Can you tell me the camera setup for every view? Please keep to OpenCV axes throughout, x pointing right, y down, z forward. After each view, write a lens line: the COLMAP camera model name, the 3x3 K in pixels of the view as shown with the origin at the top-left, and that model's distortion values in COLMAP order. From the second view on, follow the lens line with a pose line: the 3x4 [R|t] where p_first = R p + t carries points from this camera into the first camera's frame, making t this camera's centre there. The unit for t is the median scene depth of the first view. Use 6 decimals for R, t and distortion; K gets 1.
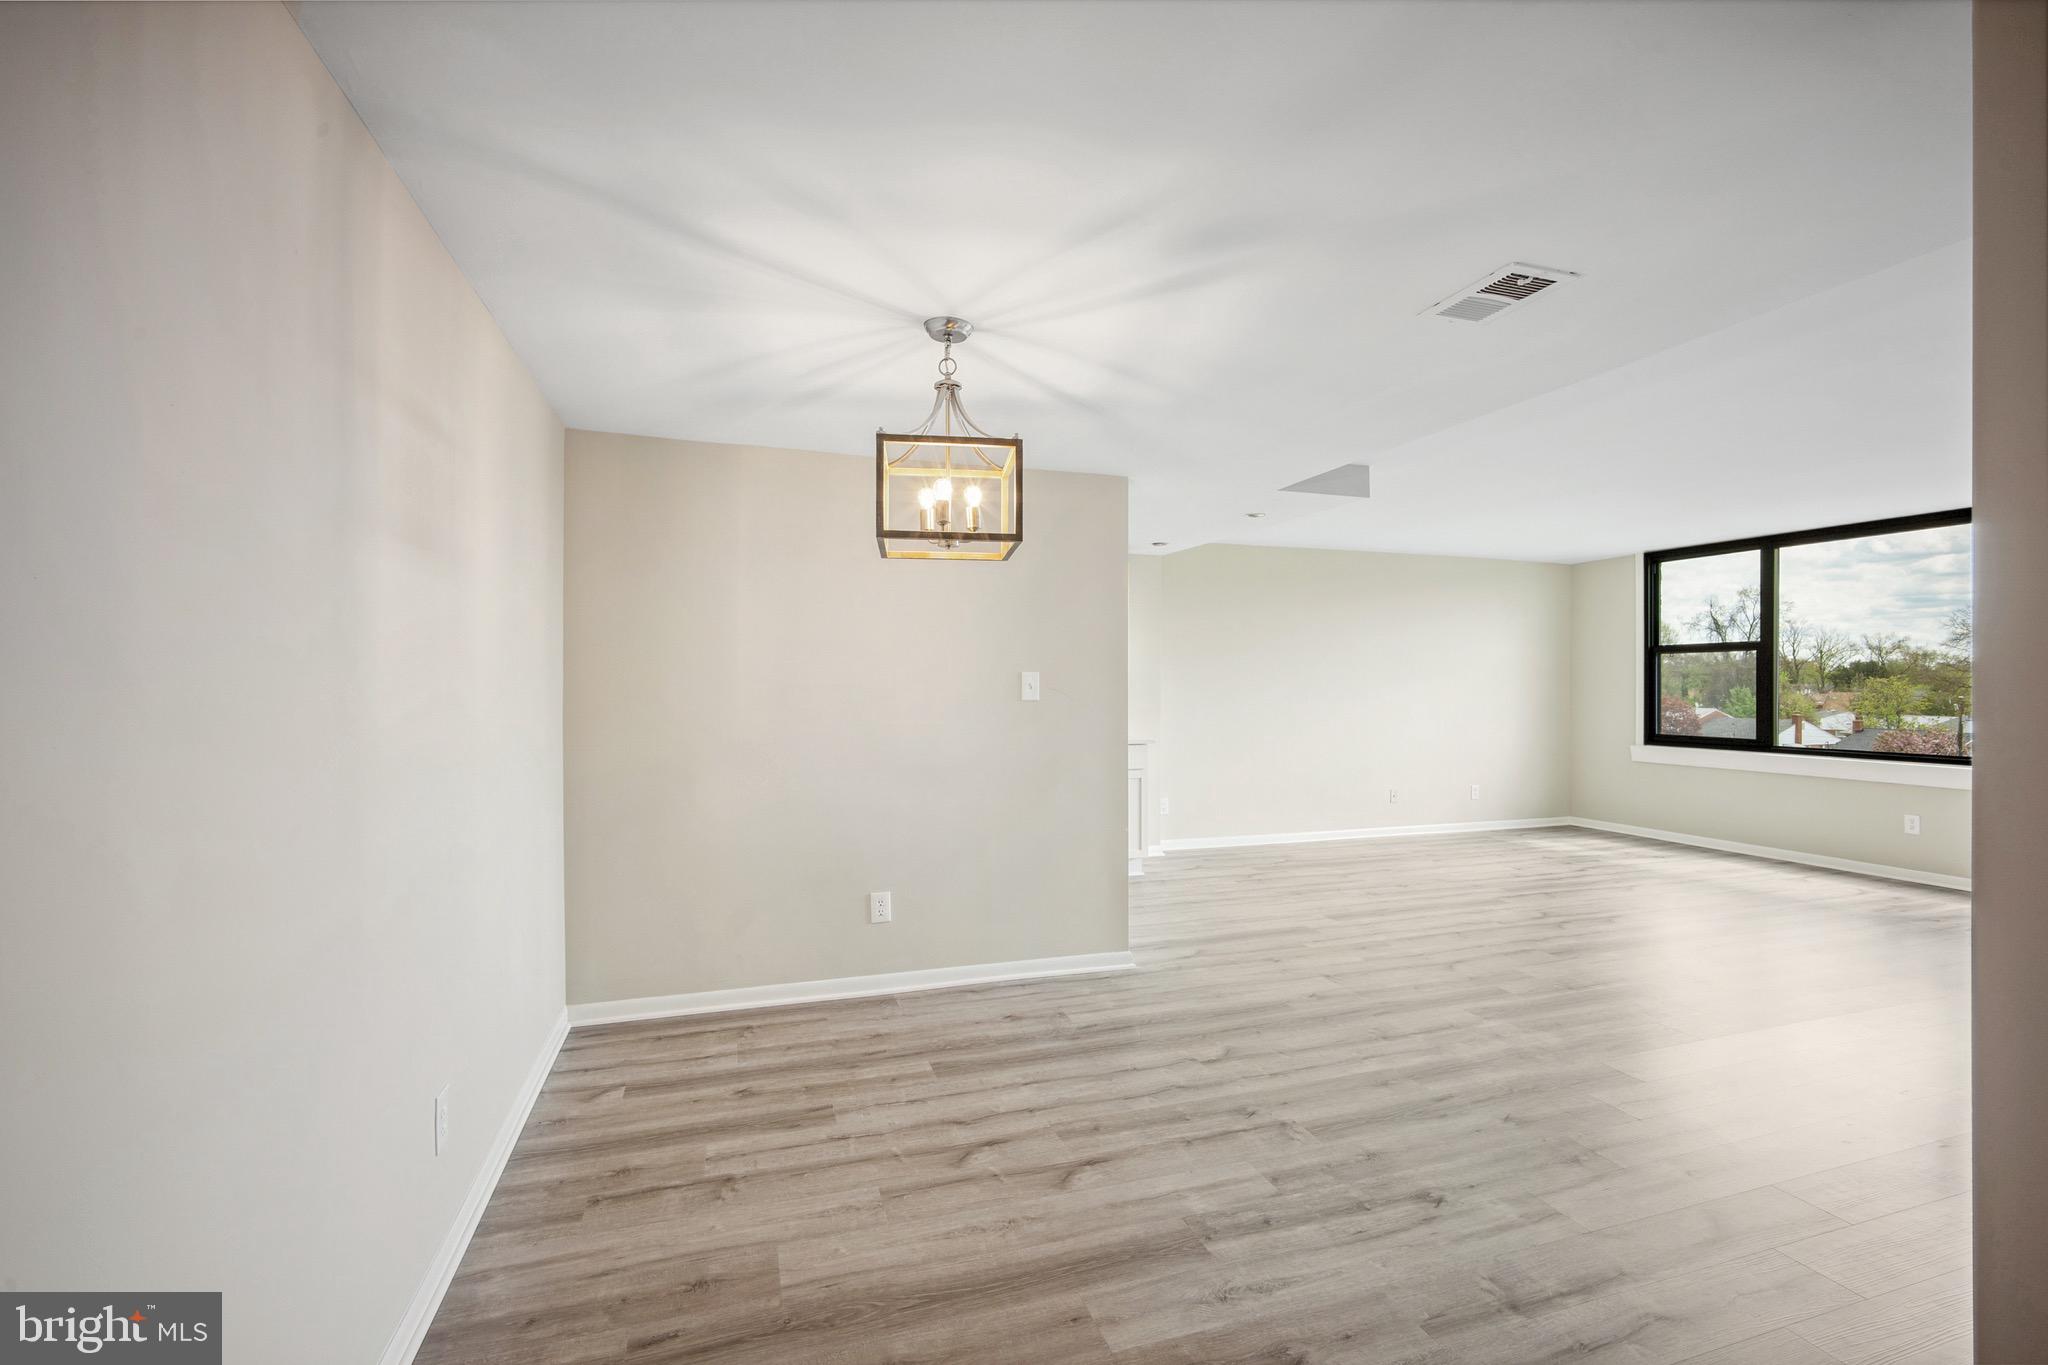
lens RADIAL K [[893.8, 0, 1025.6], [0, 893.8, 683.9], [0, 0, 1]] dist [-0.001066, 0.000238]
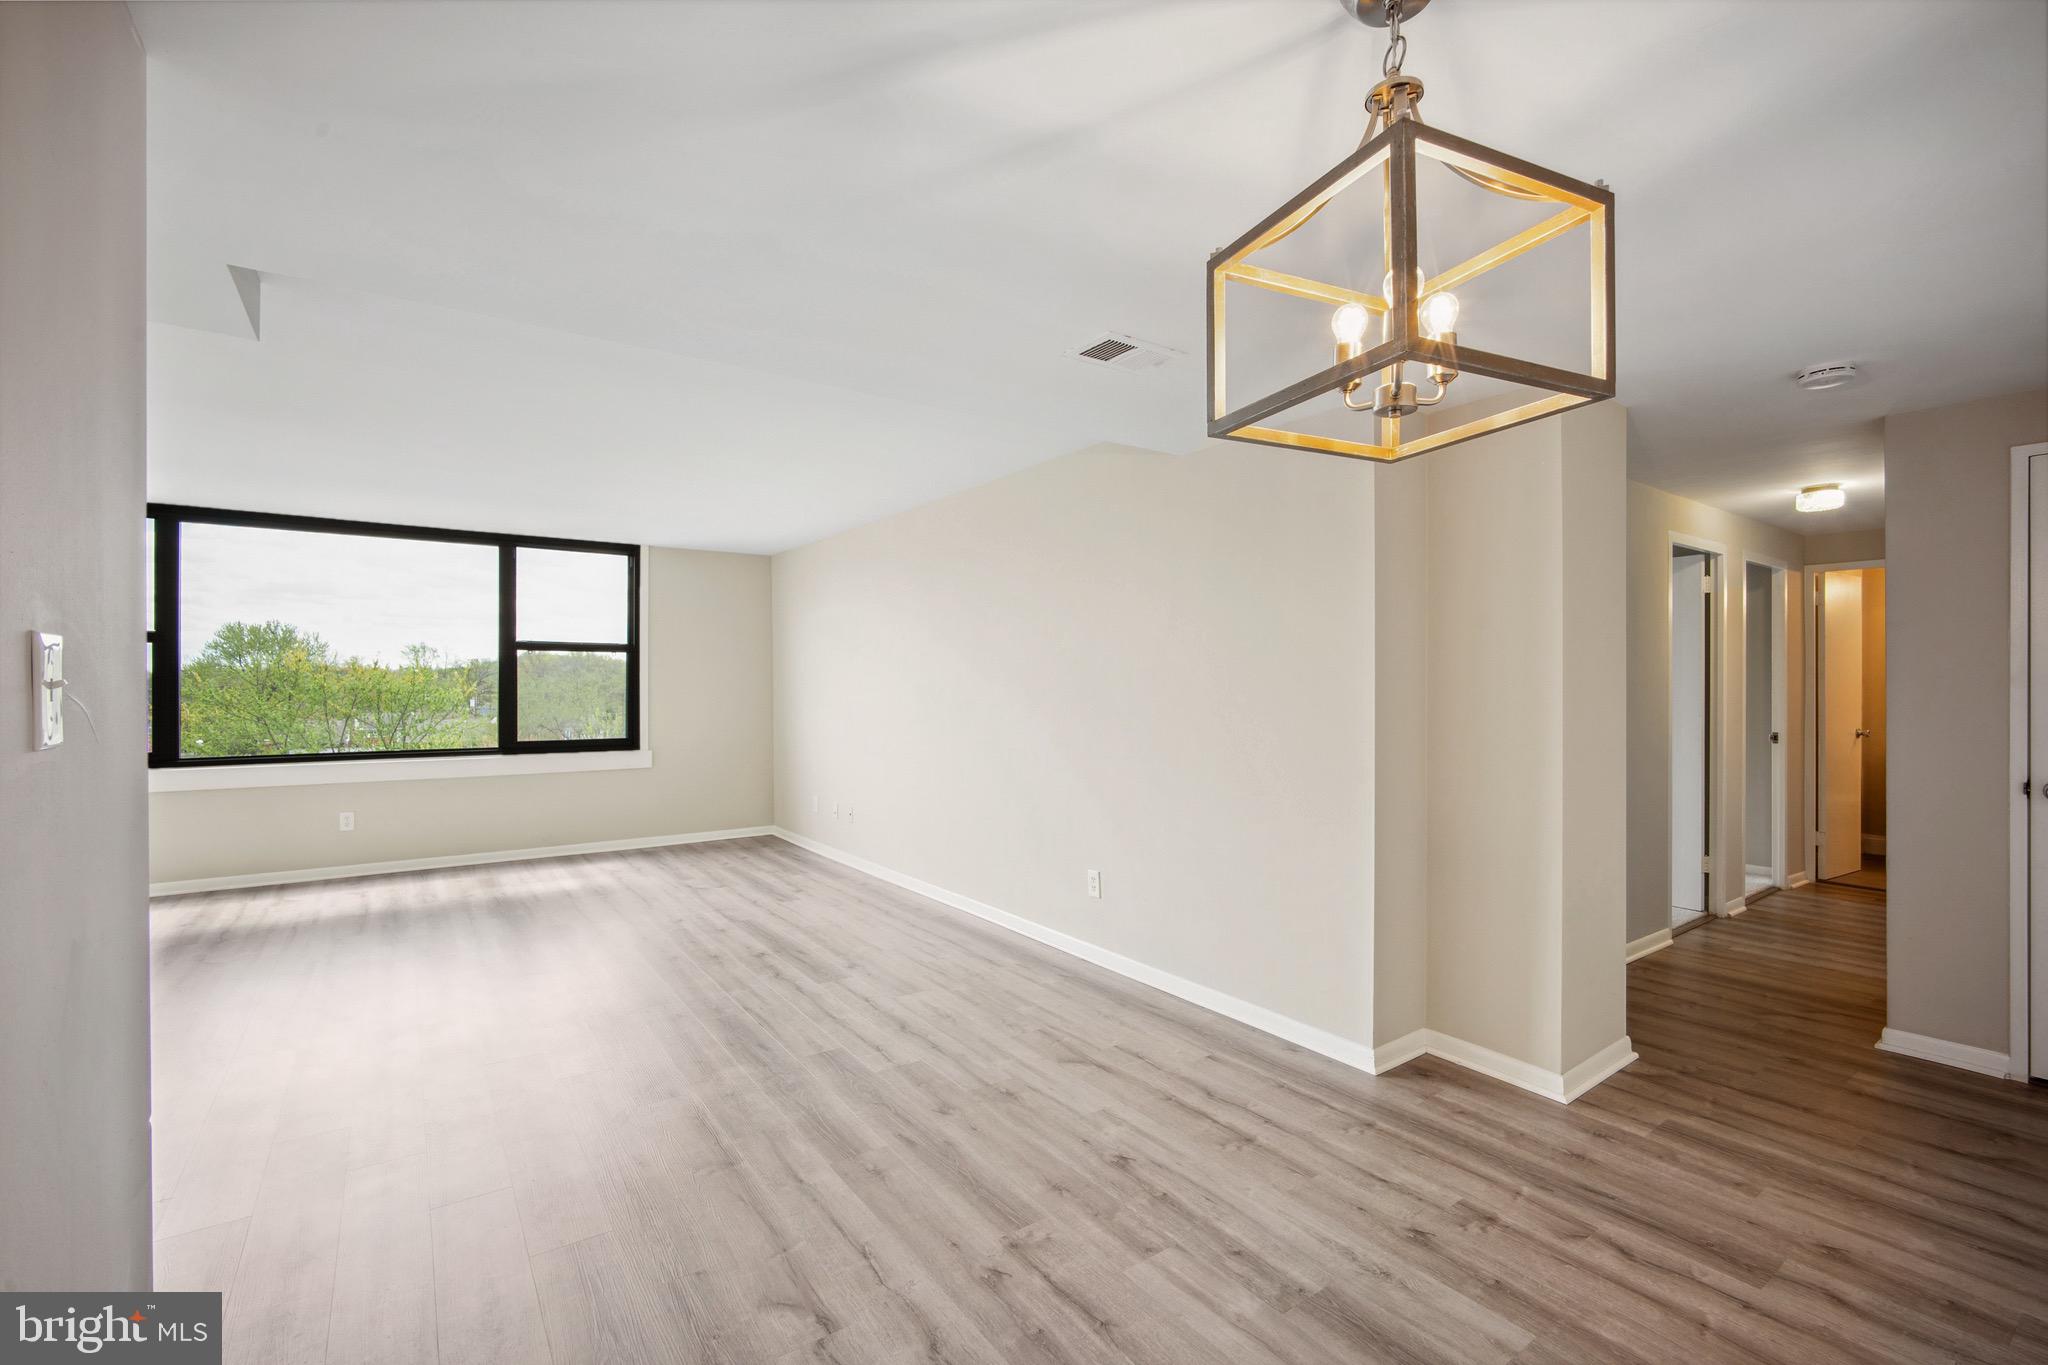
lens RADIAL K [[893.8, 0, 1028.1], [0, 893.8, 683.0], [0, 0, 1]] dist [-0.001066, 0.000238]
pose [[-0.297168, -0.001063, 0.954824, -0.458872], [0.001441, 0.999998, 0.001561, -0.003207], [-0.954824, 0.001840, -0.297166, 1.206115]]
